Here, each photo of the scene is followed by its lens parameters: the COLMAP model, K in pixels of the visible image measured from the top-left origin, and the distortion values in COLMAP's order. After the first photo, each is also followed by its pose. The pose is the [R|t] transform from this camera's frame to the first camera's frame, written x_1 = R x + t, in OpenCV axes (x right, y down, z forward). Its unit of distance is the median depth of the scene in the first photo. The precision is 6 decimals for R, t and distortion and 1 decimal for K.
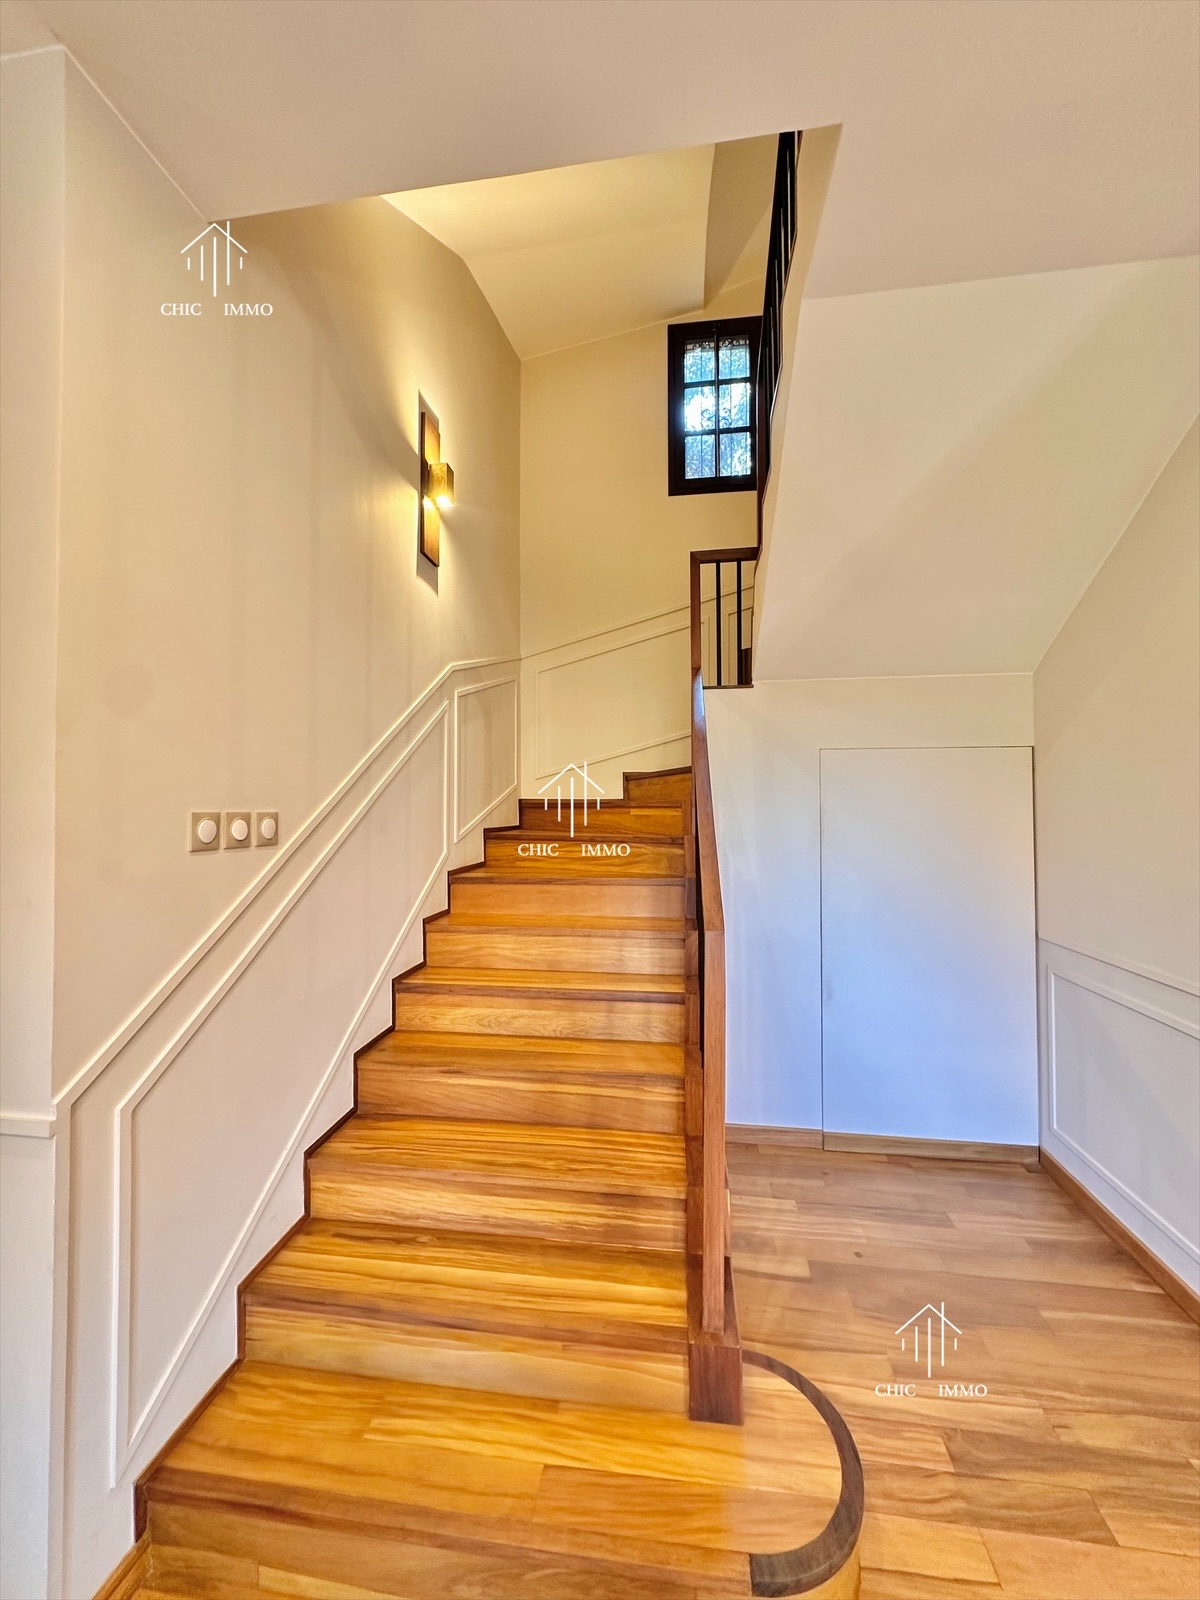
lens RADIAL K [[634.6, 0, 601.4], [0, 634.6, 800.6], [0, 0, 1]] dist [0.001355, -0.000106]
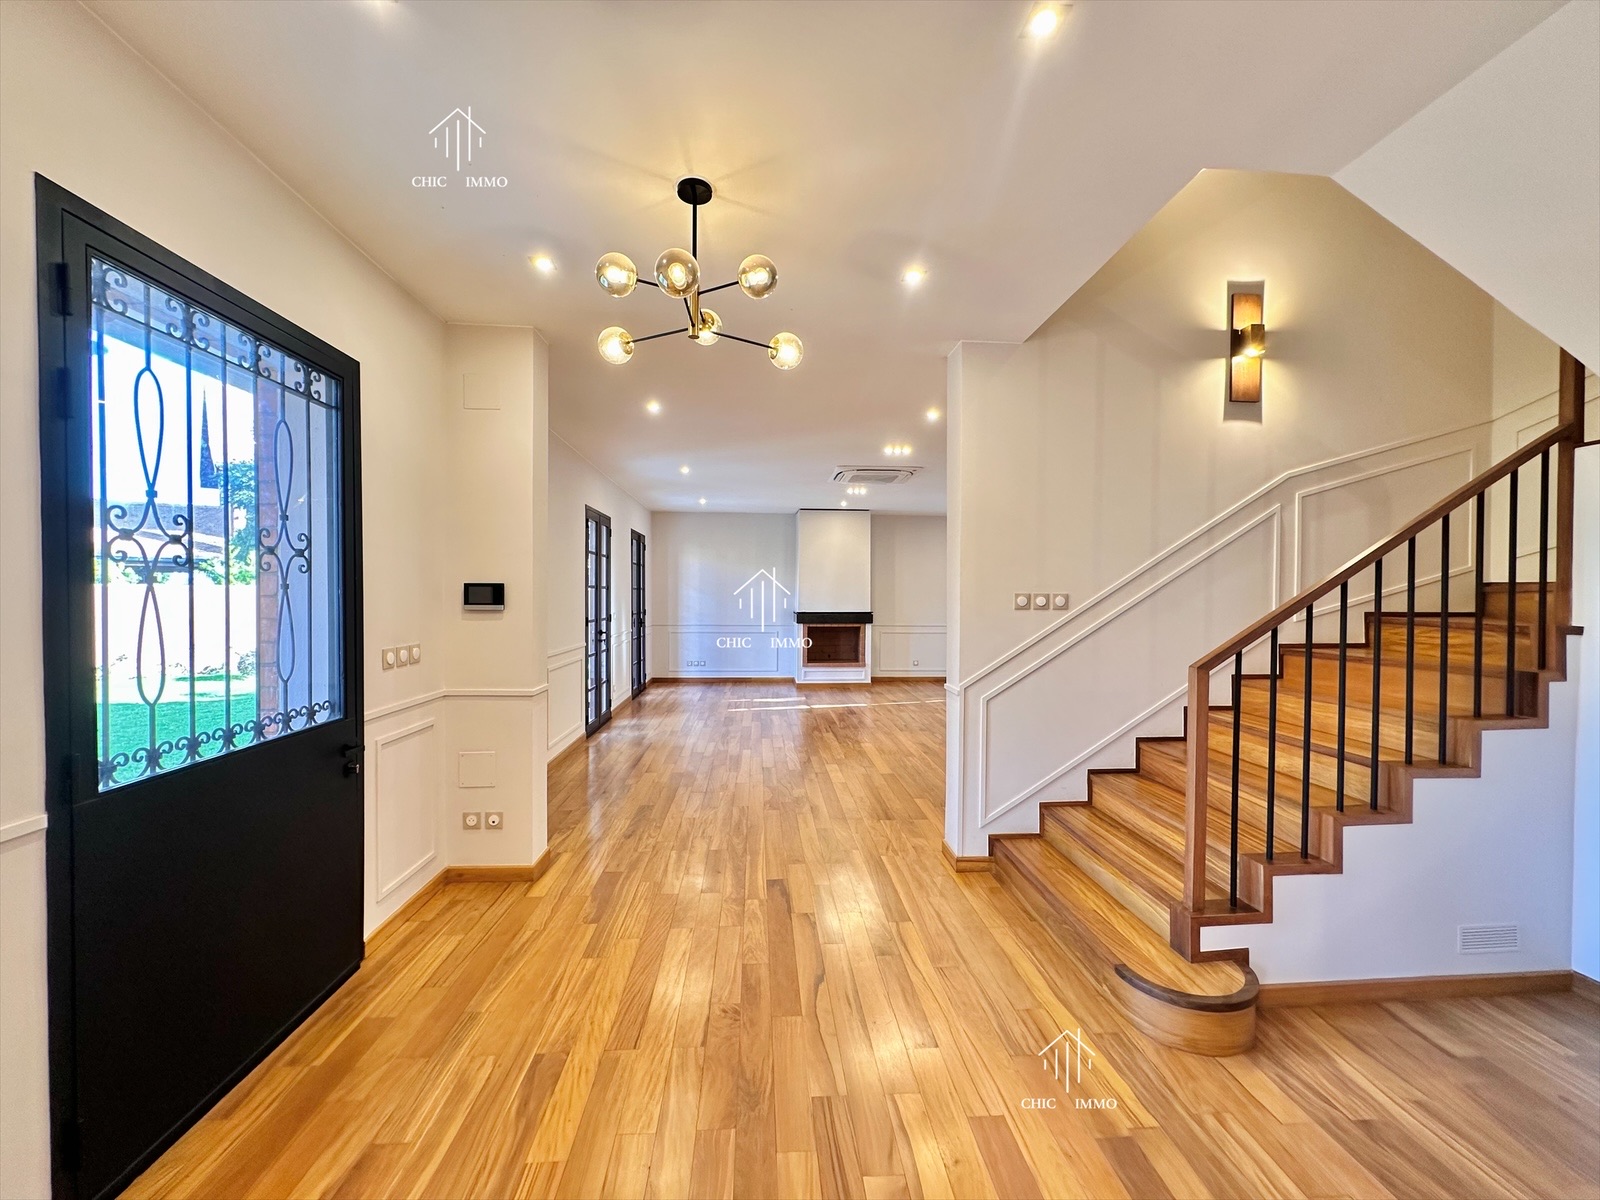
lens RADIAL K [[634.6, 0, 805.1], [0, 634.6, 600.3], [0, 0, 1]] dist [0.001355, -0.000106]
pose [[0.209544, 0.008855, -0.977759, 1.323298], [0.009964, 0.999888, 0.011191, 0.009016], [0.977748, -0.012087, 0.209433, -0.257524]]
